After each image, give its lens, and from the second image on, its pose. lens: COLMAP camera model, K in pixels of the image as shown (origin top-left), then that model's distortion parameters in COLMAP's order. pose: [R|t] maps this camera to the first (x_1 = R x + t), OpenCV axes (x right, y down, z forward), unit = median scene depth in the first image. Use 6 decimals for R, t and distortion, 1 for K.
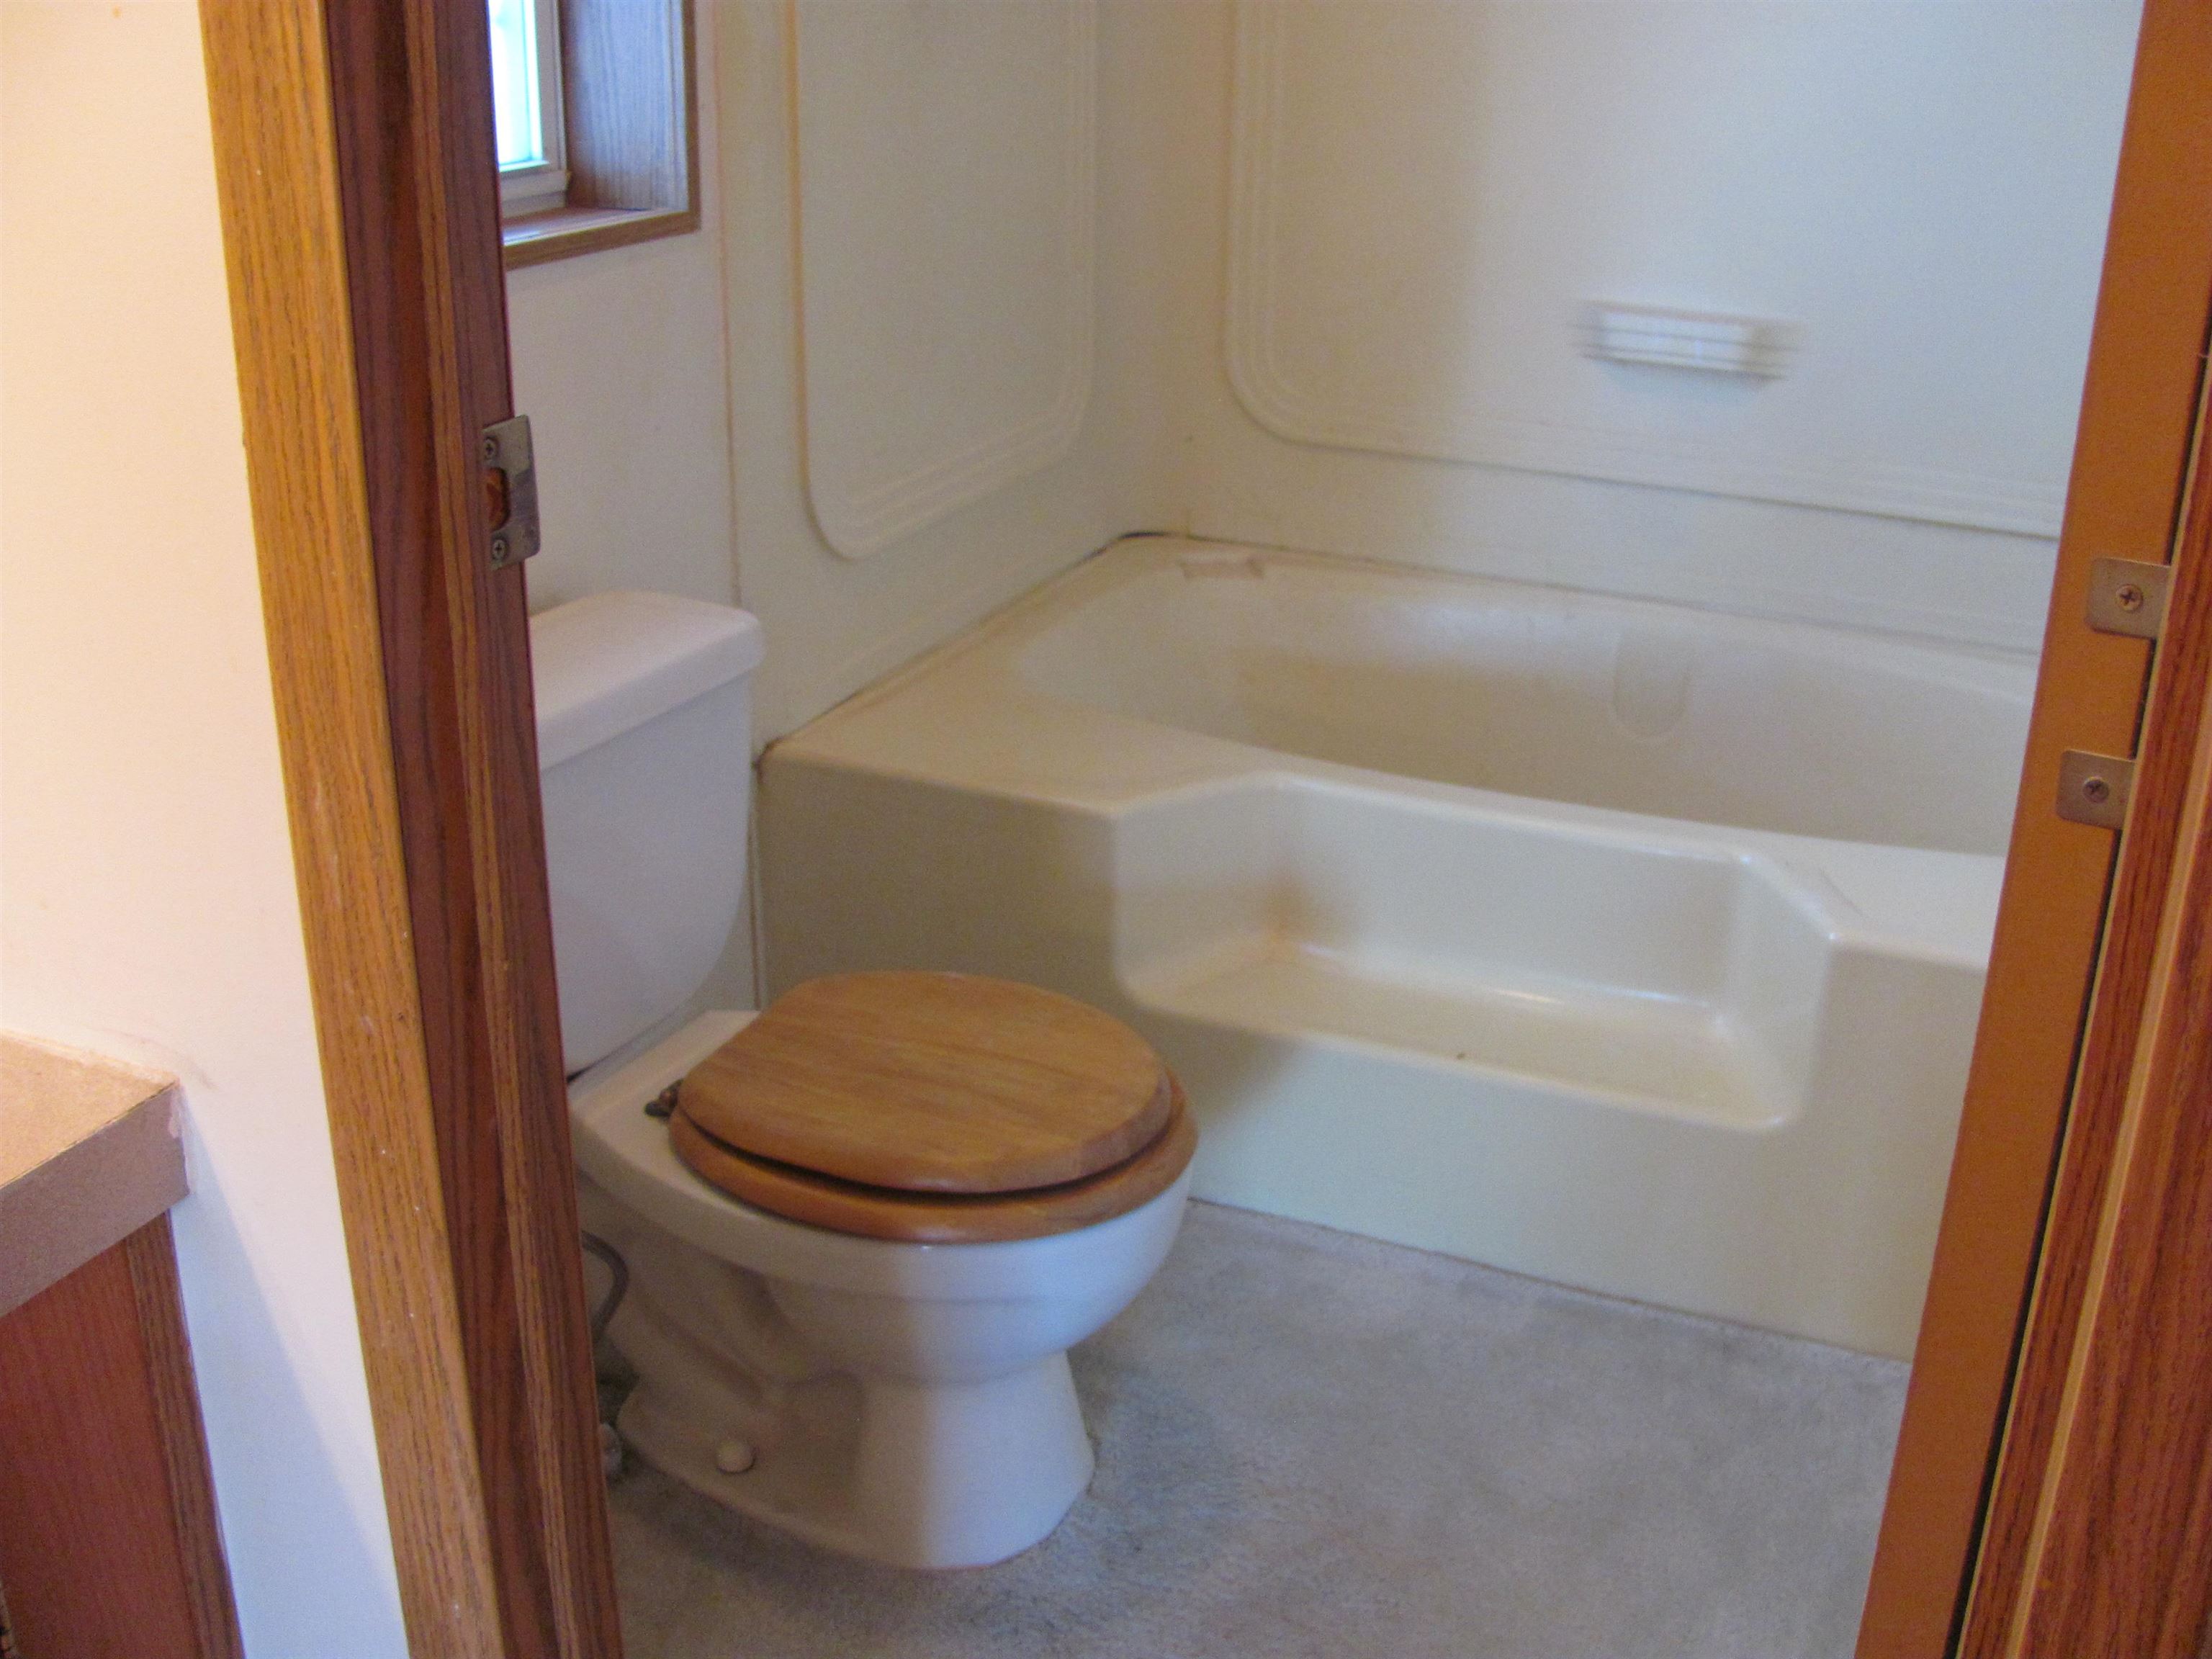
lens RADIAL K [[2329.4, 0, 1136.2], [0, 2329.4, 821.8], [0, 0, 1]] dist [-0.197715, 0.207923]
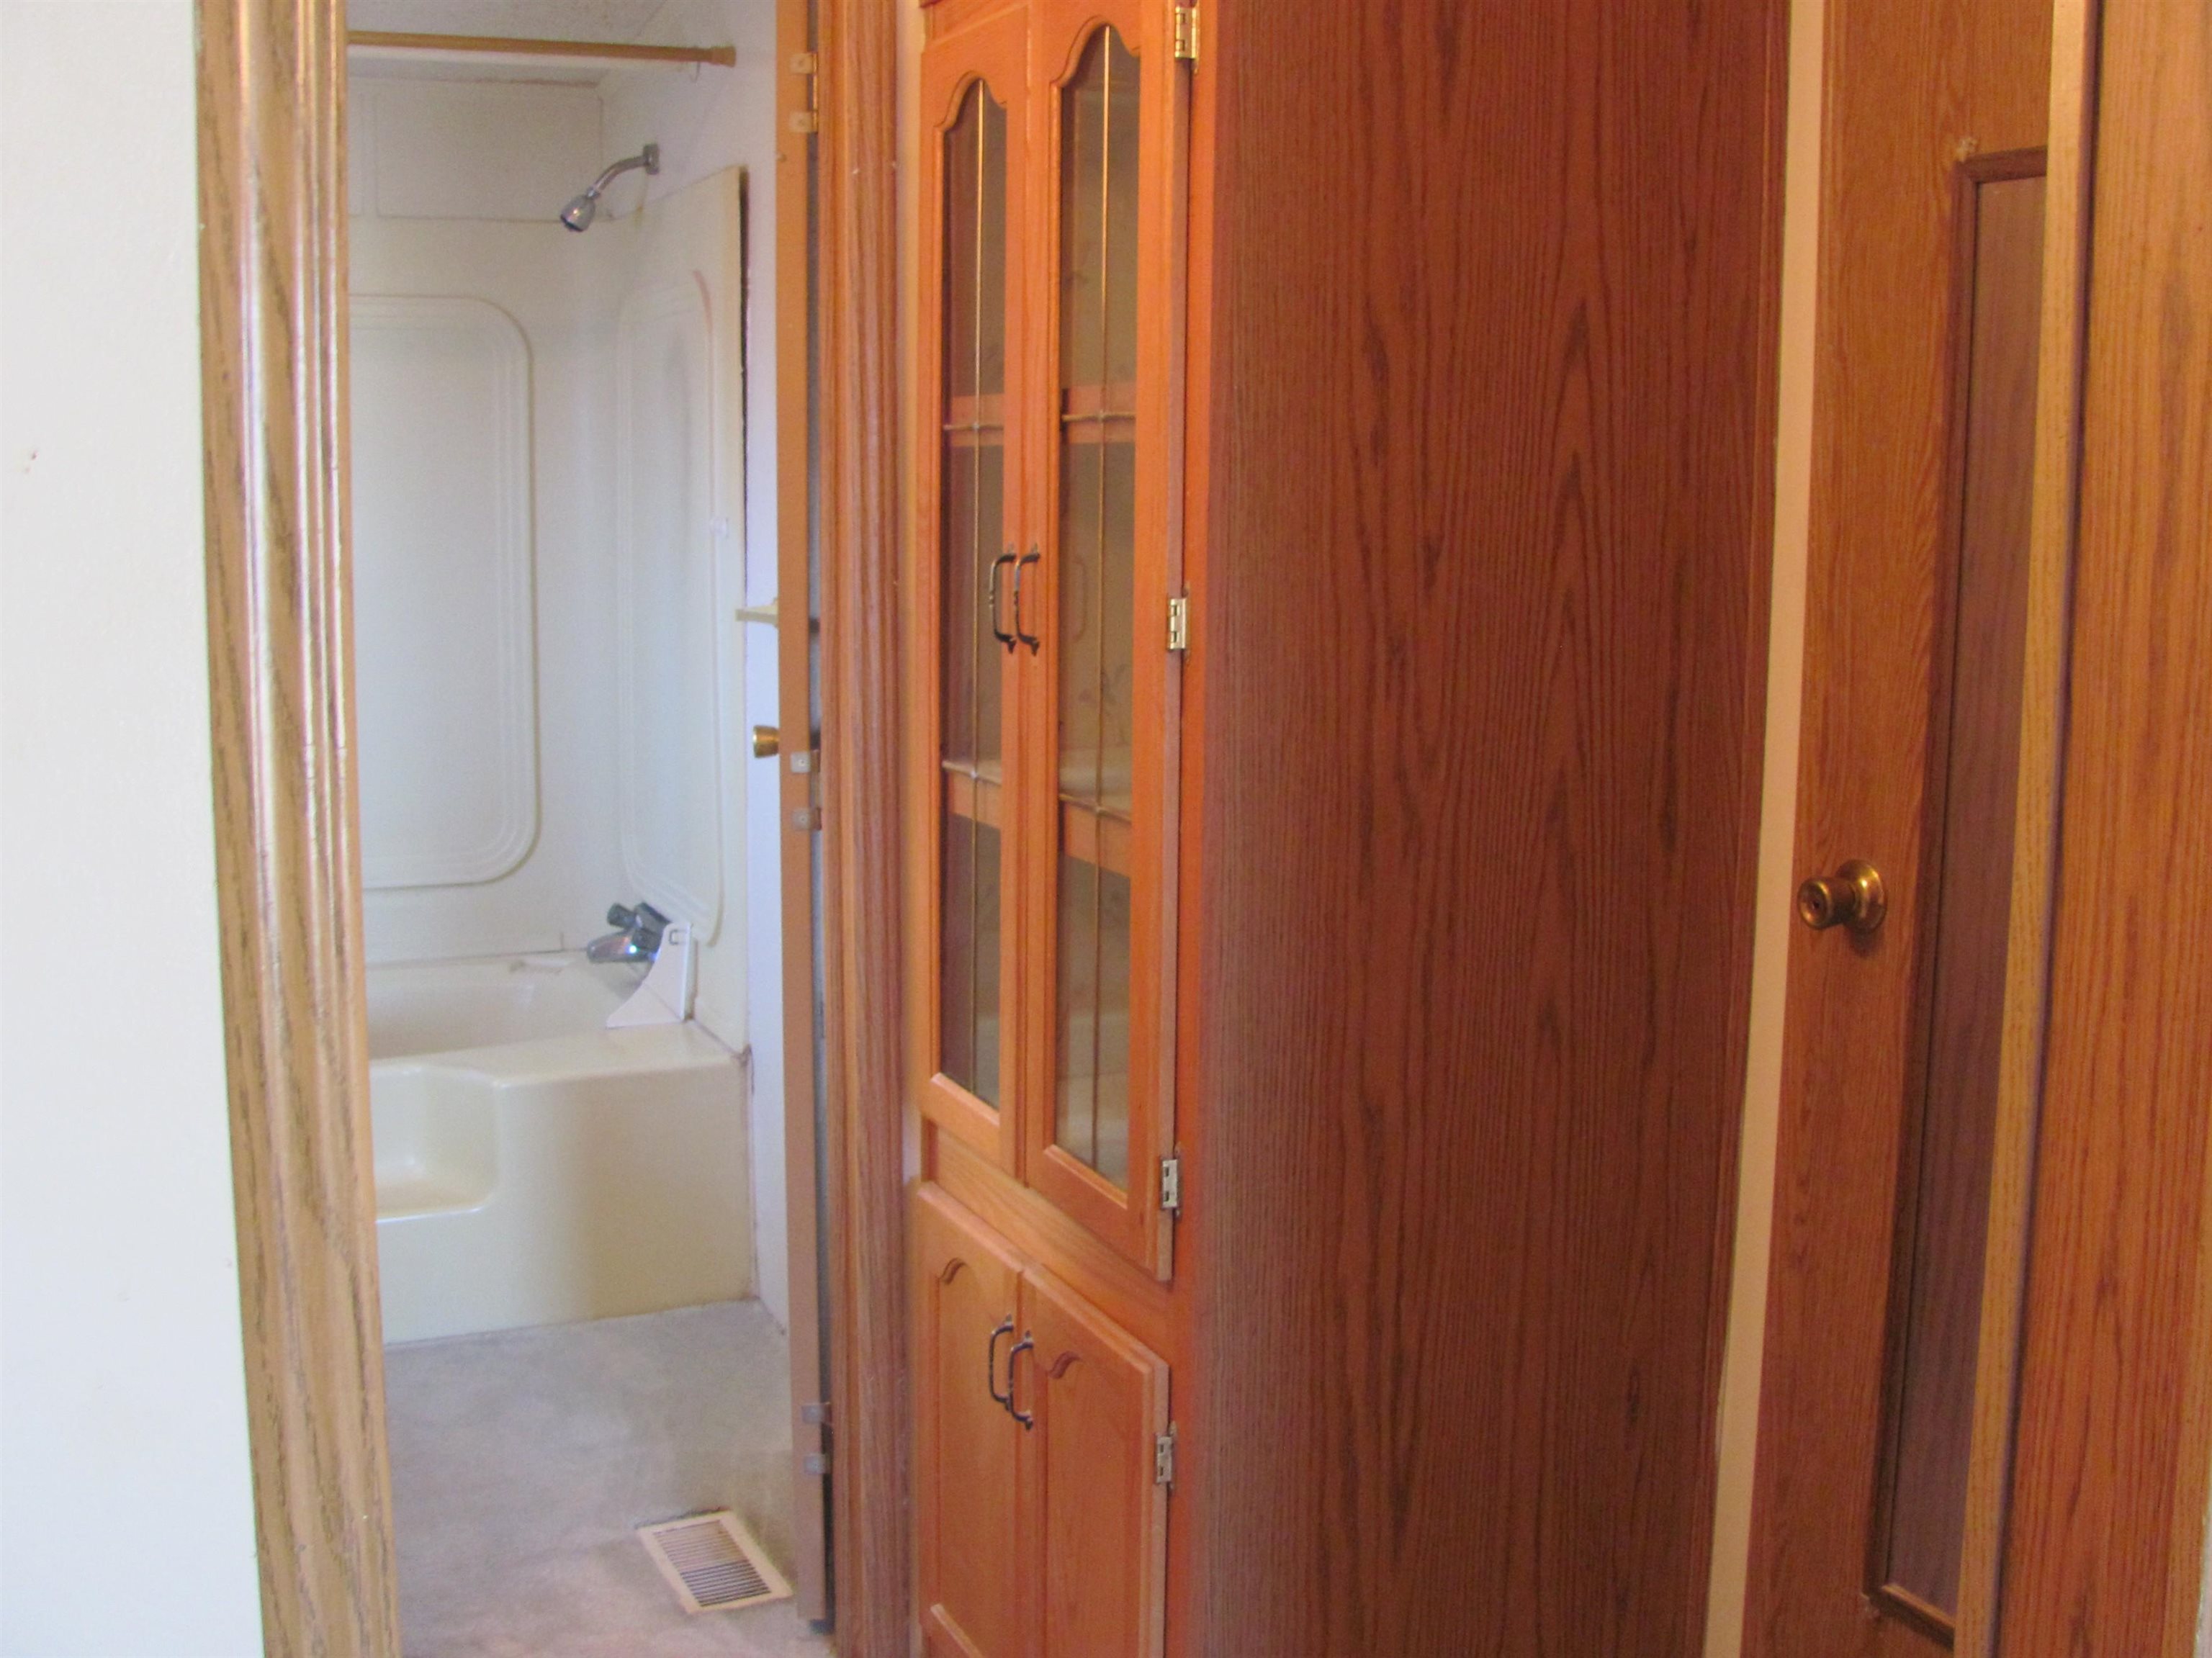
lens RADIAL K [[2329.2, 0, 1136.2], [0, 2329.2, 821.3], [0, 0, 1]] dist [-0.197715, 0.207923]
pose [[0.677351, -0.123881, 0.725155, -1.429754], [0.276459, 0.956333, -0.094860, 0.369257], [-0.681738, 0.264729, 0.682021, -1.398812]]
